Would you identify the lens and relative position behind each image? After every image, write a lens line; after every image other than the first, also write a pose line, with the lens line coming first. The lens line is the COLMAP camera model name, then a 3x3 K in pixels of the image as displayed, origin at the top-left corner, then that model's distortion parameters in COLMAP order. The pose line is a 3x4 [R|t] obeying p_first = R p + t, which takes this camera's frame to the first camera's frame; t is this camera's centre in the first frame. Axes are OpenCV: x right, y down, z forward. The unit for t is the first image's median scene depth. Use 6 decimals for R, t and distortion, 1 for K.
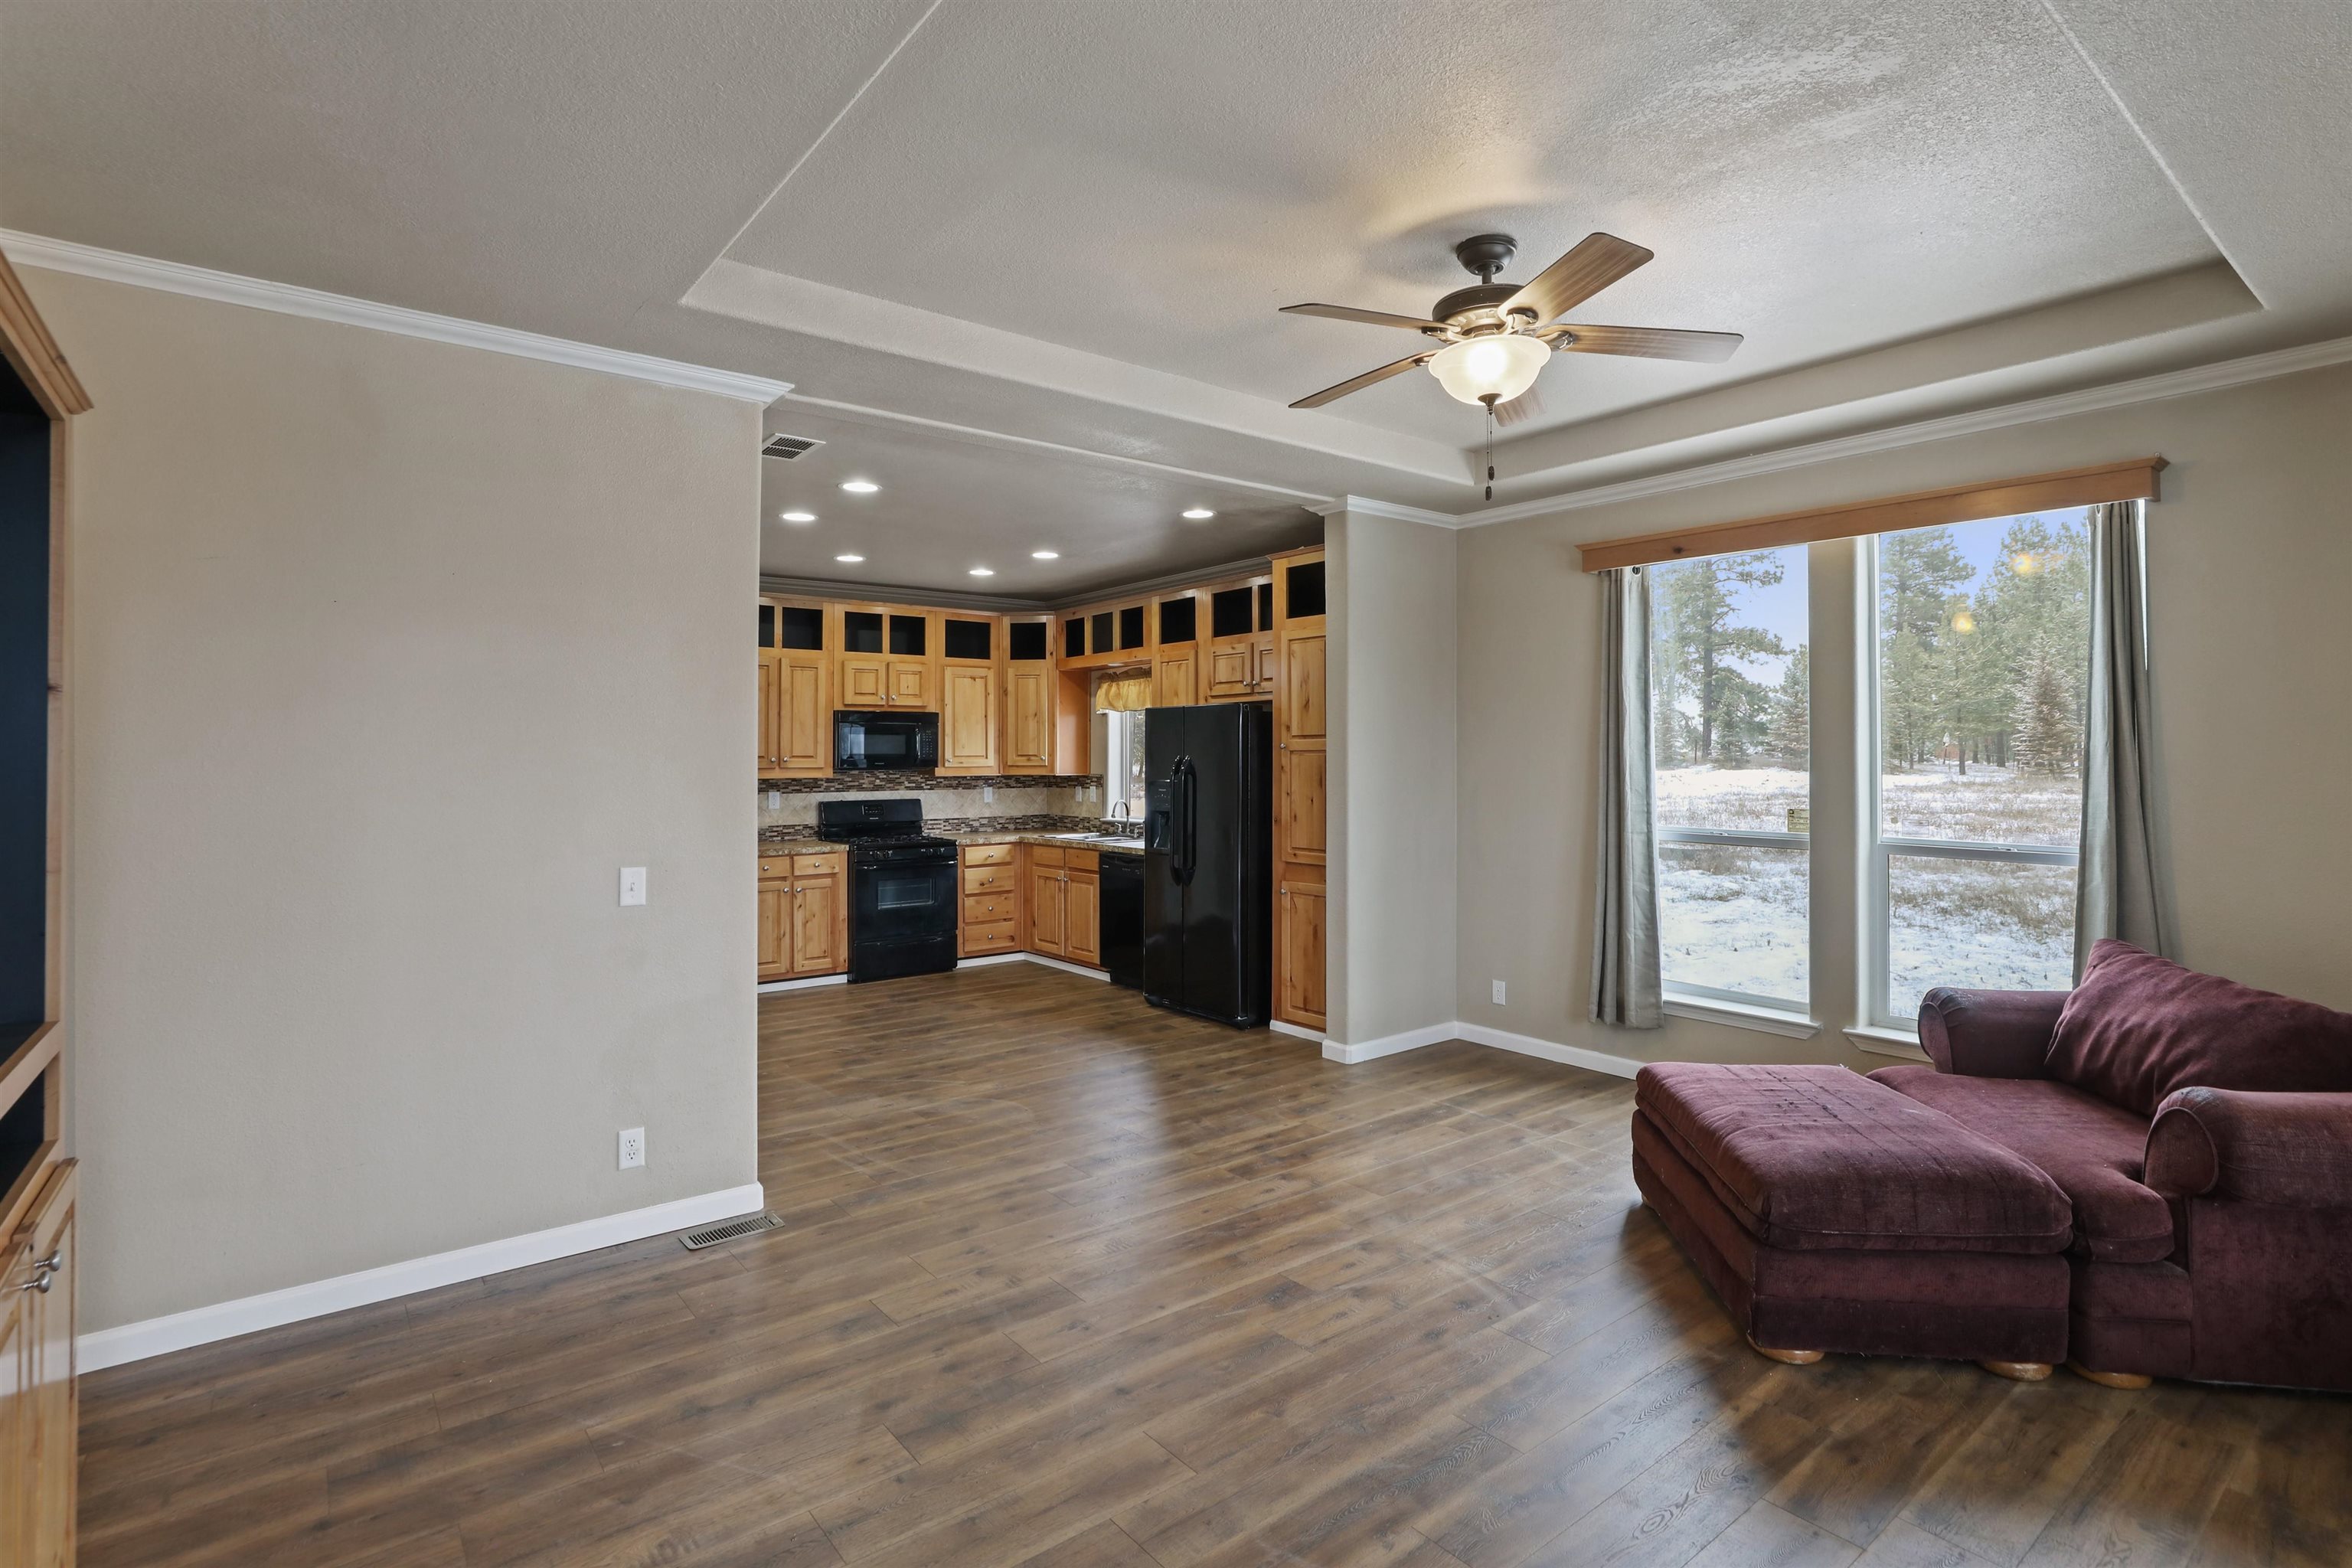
lens RADIAL K [[1115.0, 0, 1165.0], [0, 1115.0, 754.3], [0, 0, 1]] dist [-0.021828, 0.013041]
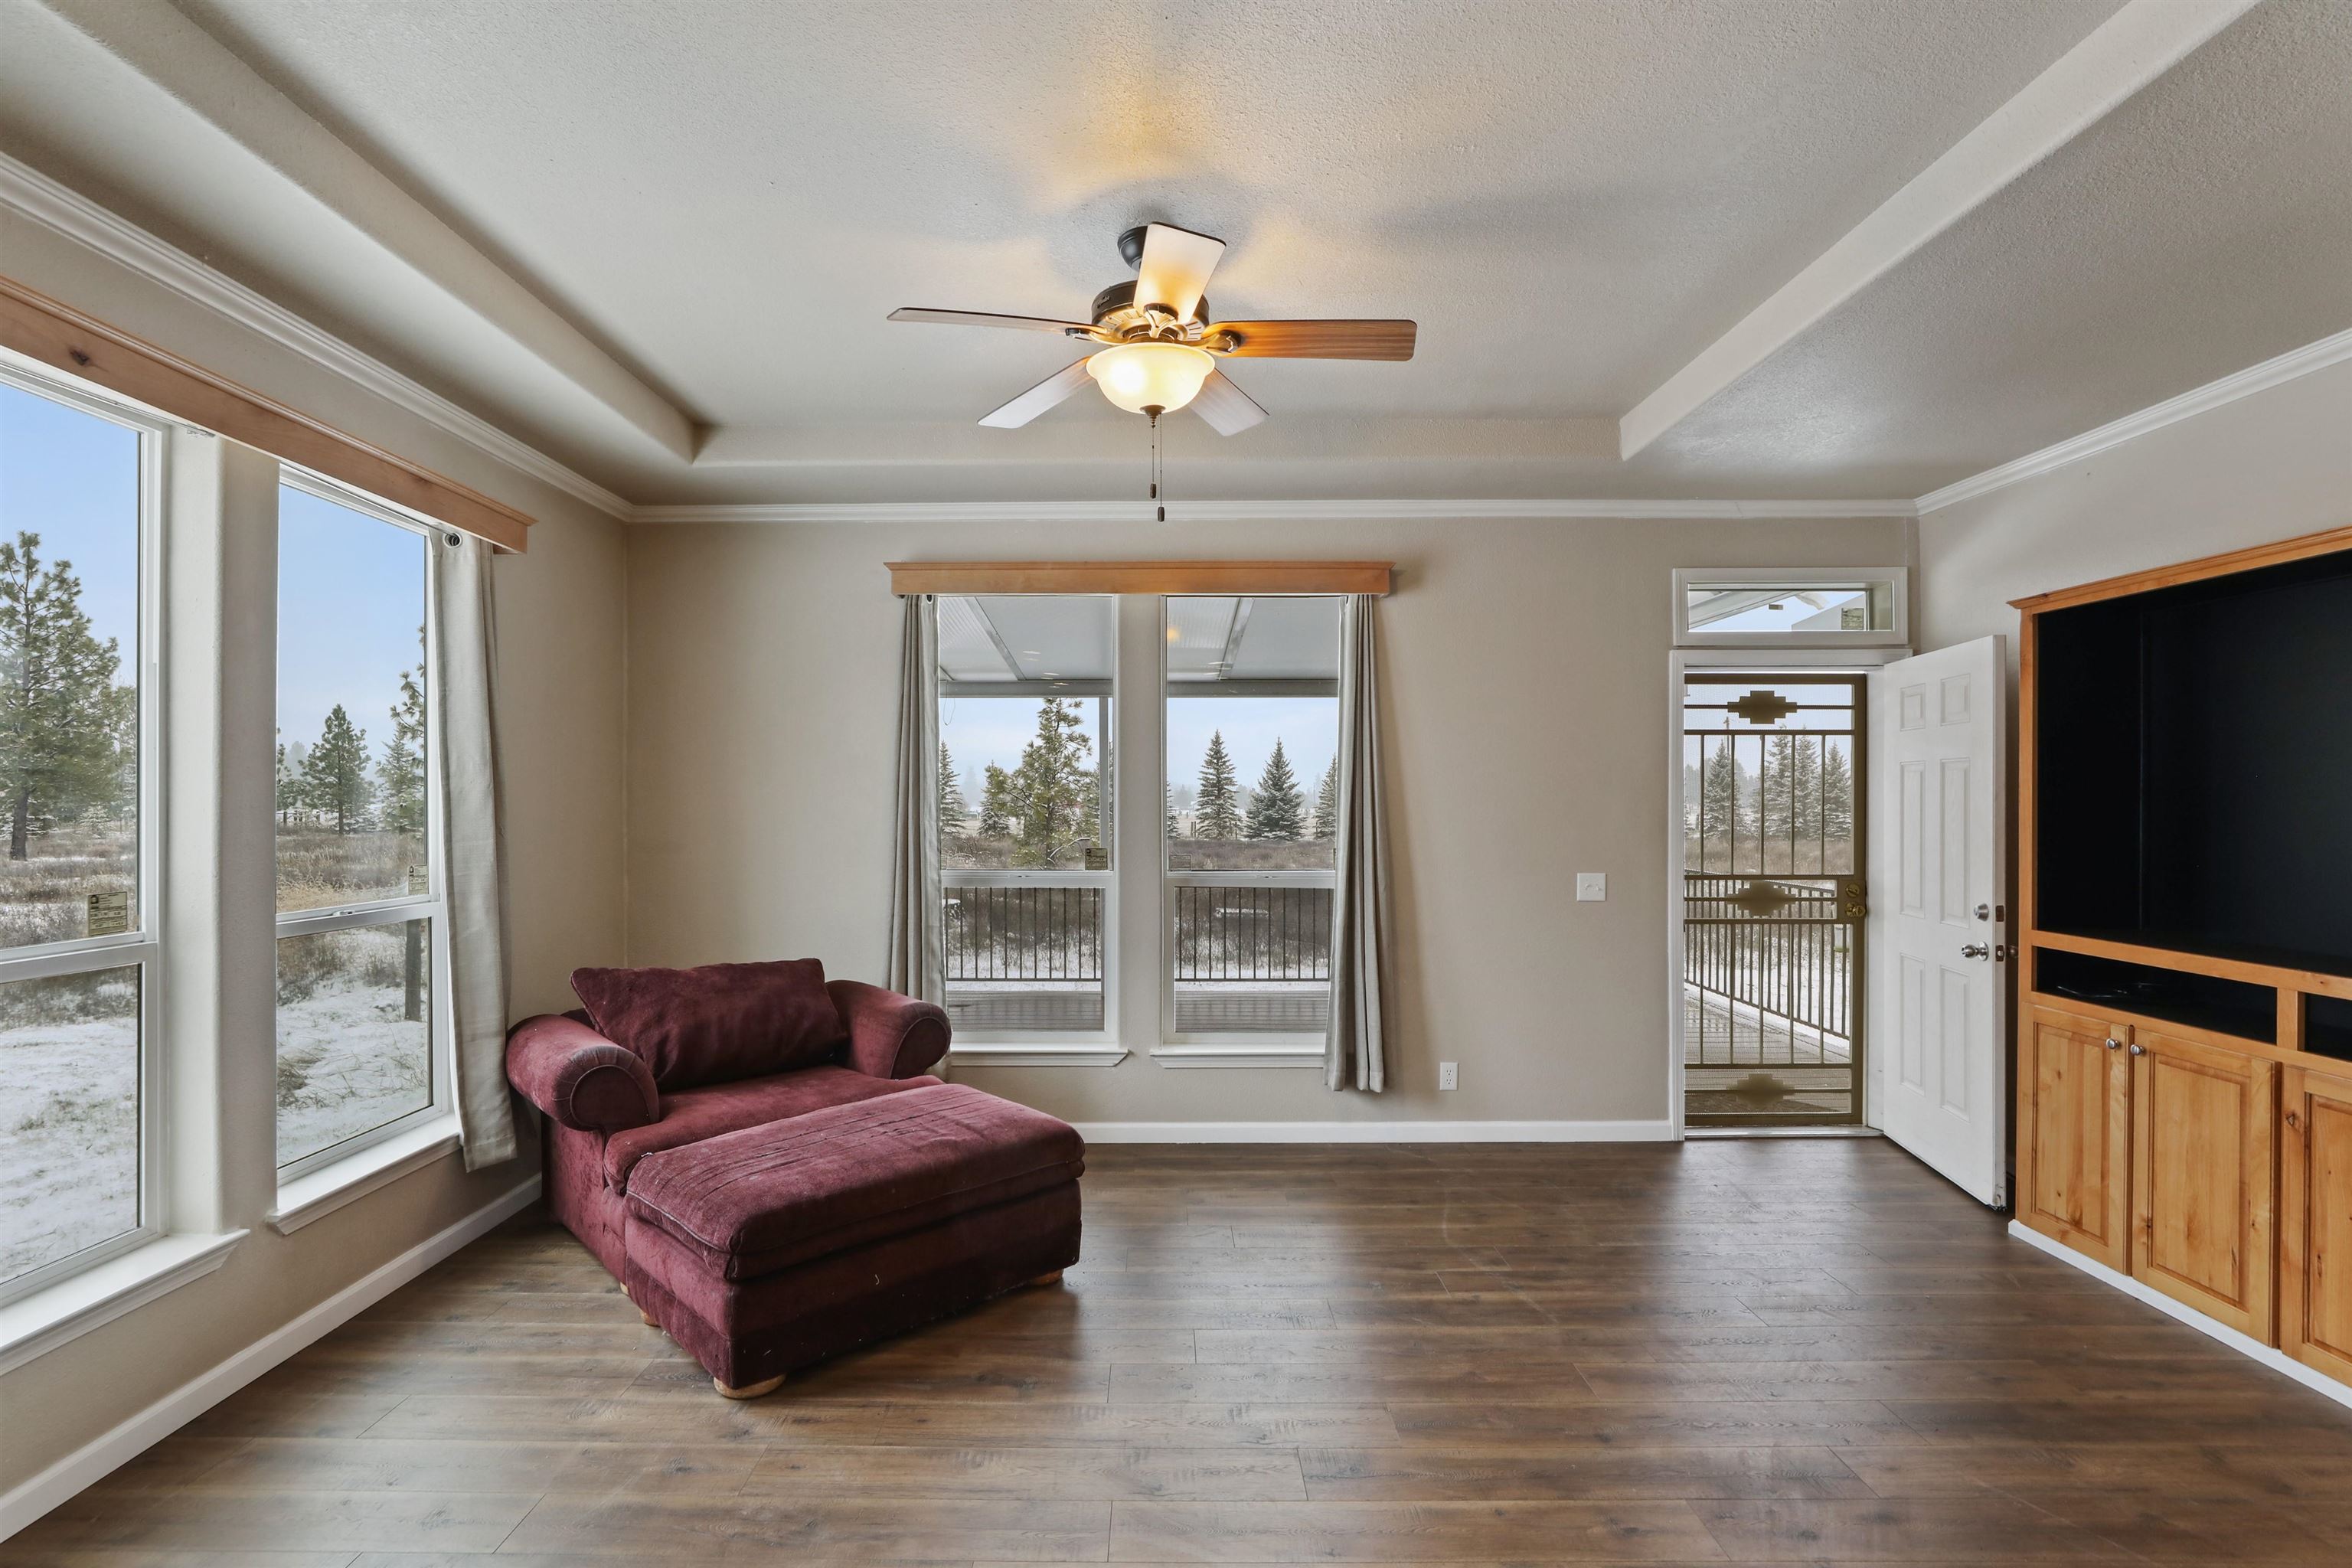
lens RADIAL K [[1117.3, 0, 1176.0], [0, 1117.3, 784.0], [0, 0, 1]] dist [-0.028817, 0.000248]
pose [[-0.792328, 0.010879, 0.609999, -0.109904], [0.003415, 0.999904, -0.013397, 0.002955], [-0.610086, -0.008532, -0.792289, 0.648861]]
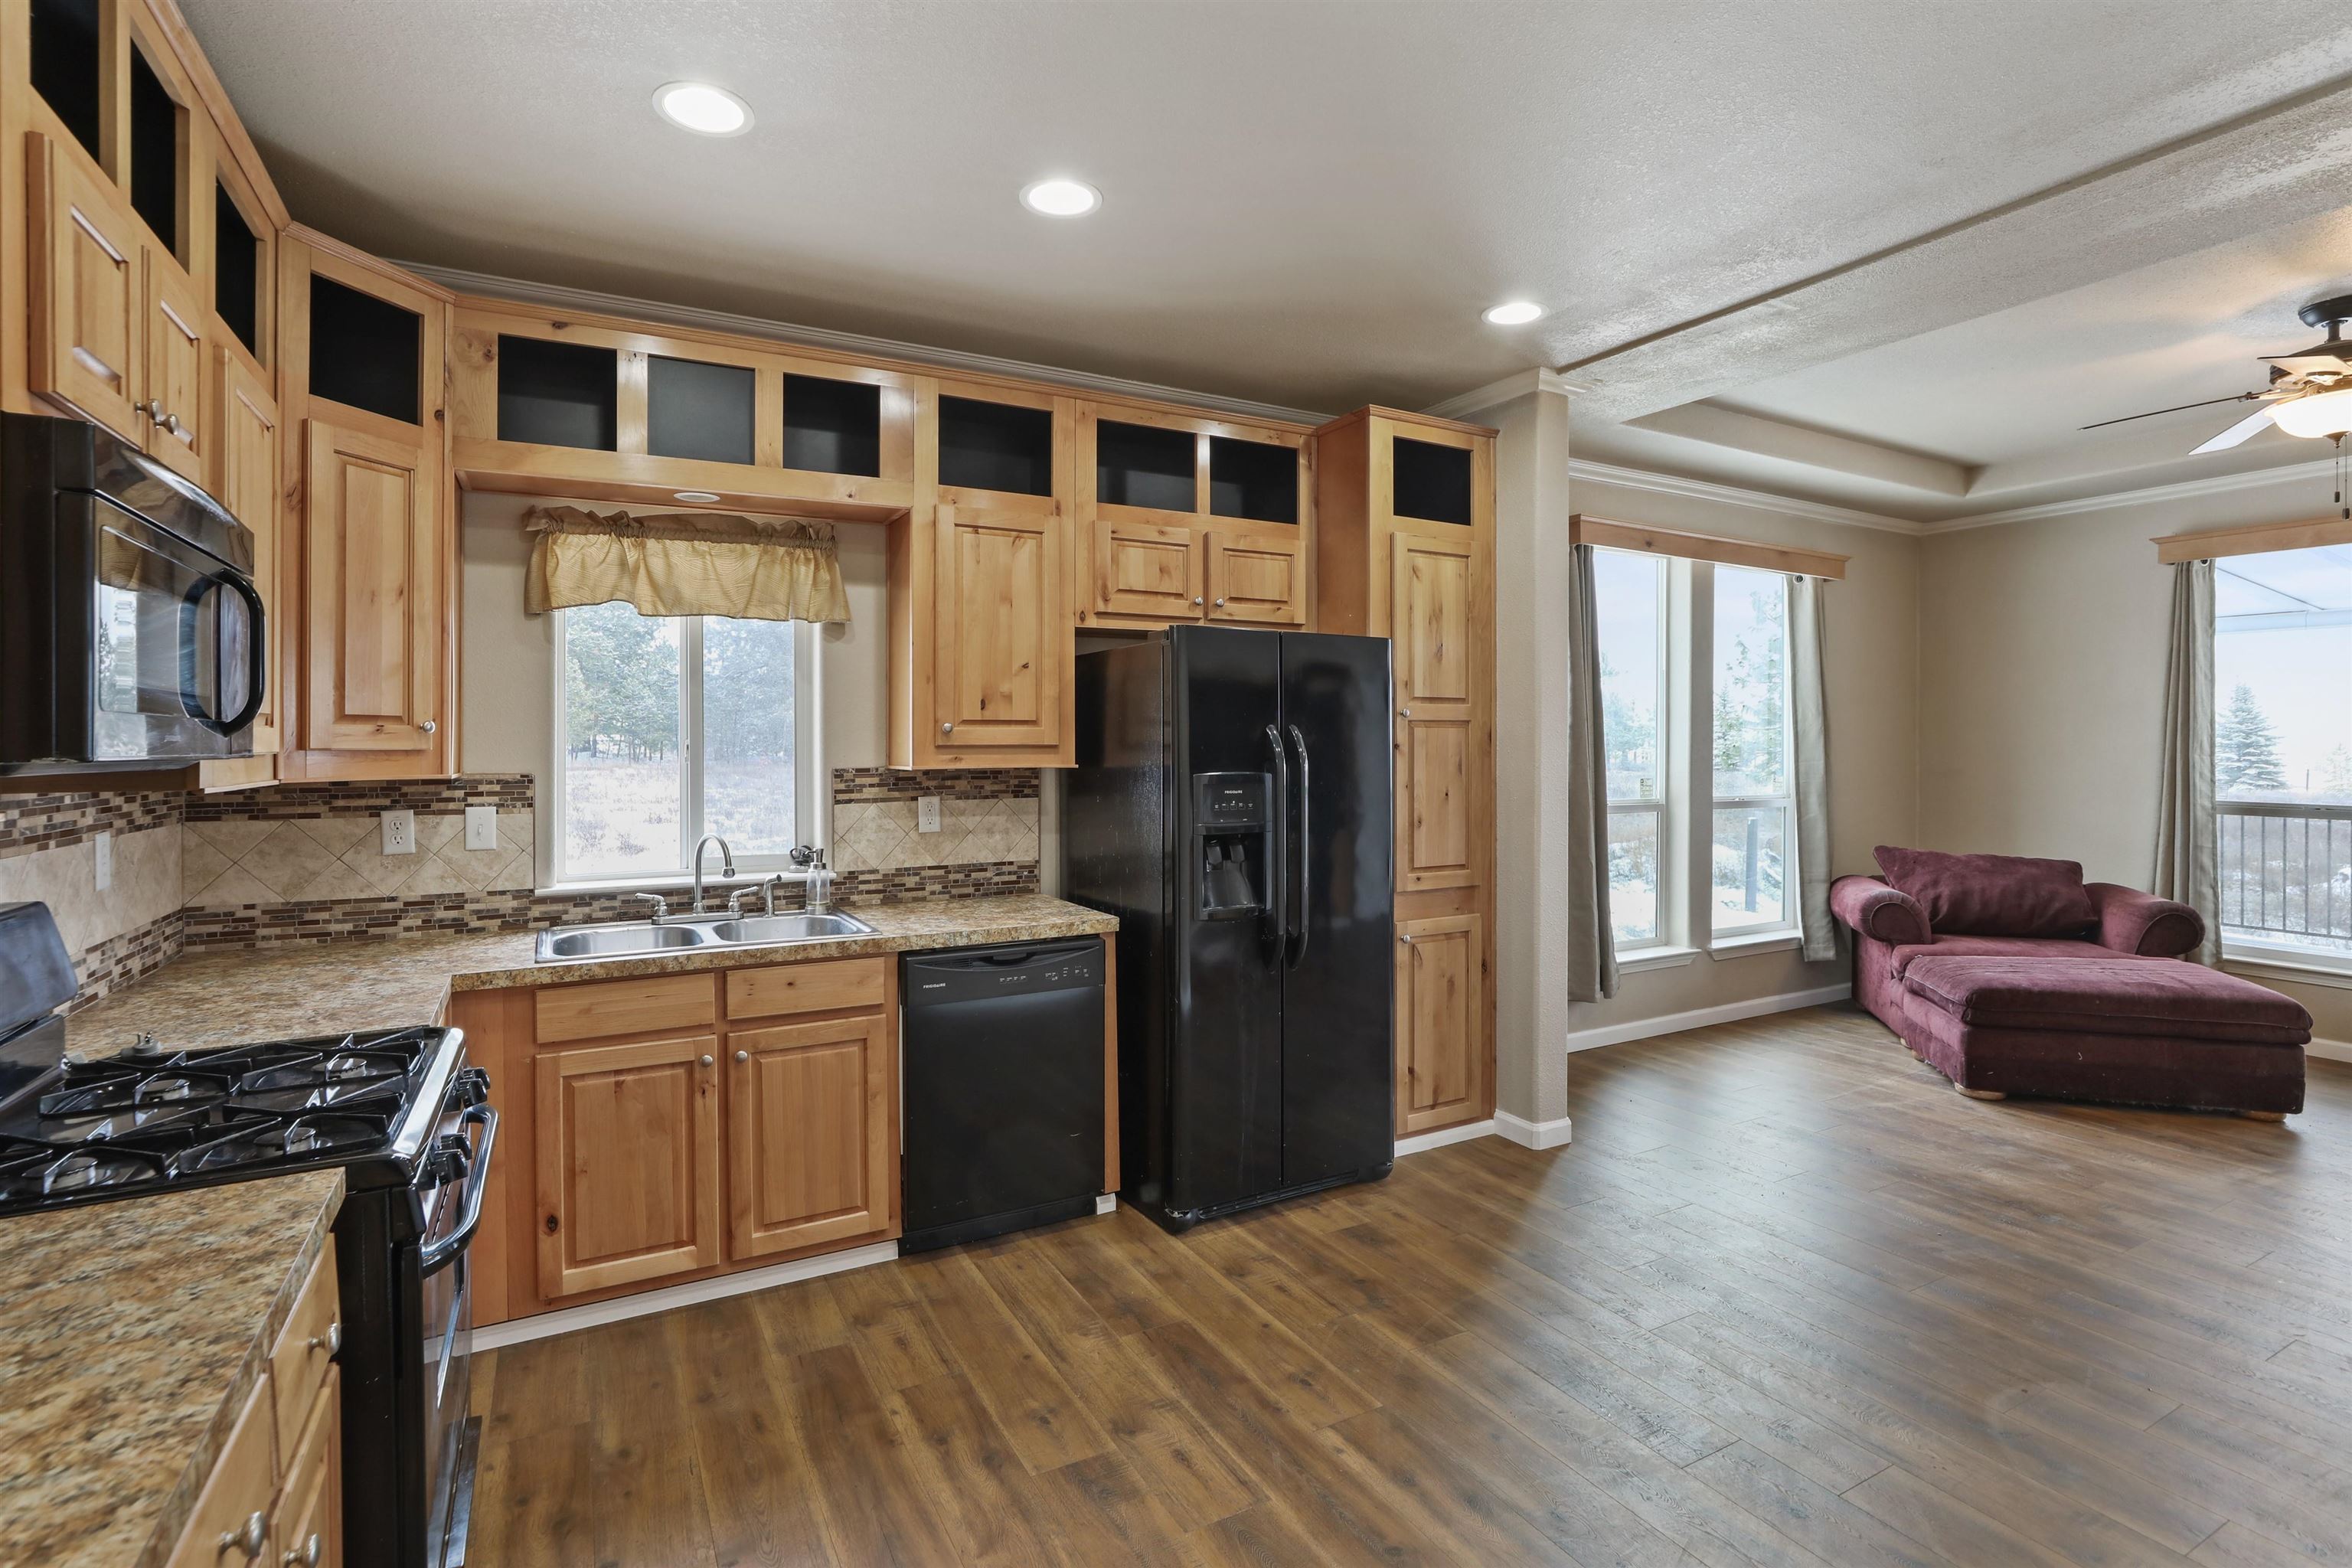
lens RADIAL K [[1115.0, 0, 1165.0], [0, 1115.0, 754.3], [0, 0, 1]] dist [-0.021828, 0.013041]
pose [[0.164985, -0.009948, 0.986246, -0.414514], [-0.002450, 0.999942, 0.010496, 0.007833], [-0.986293, -0.004148, 0.164951, 0.772588]]
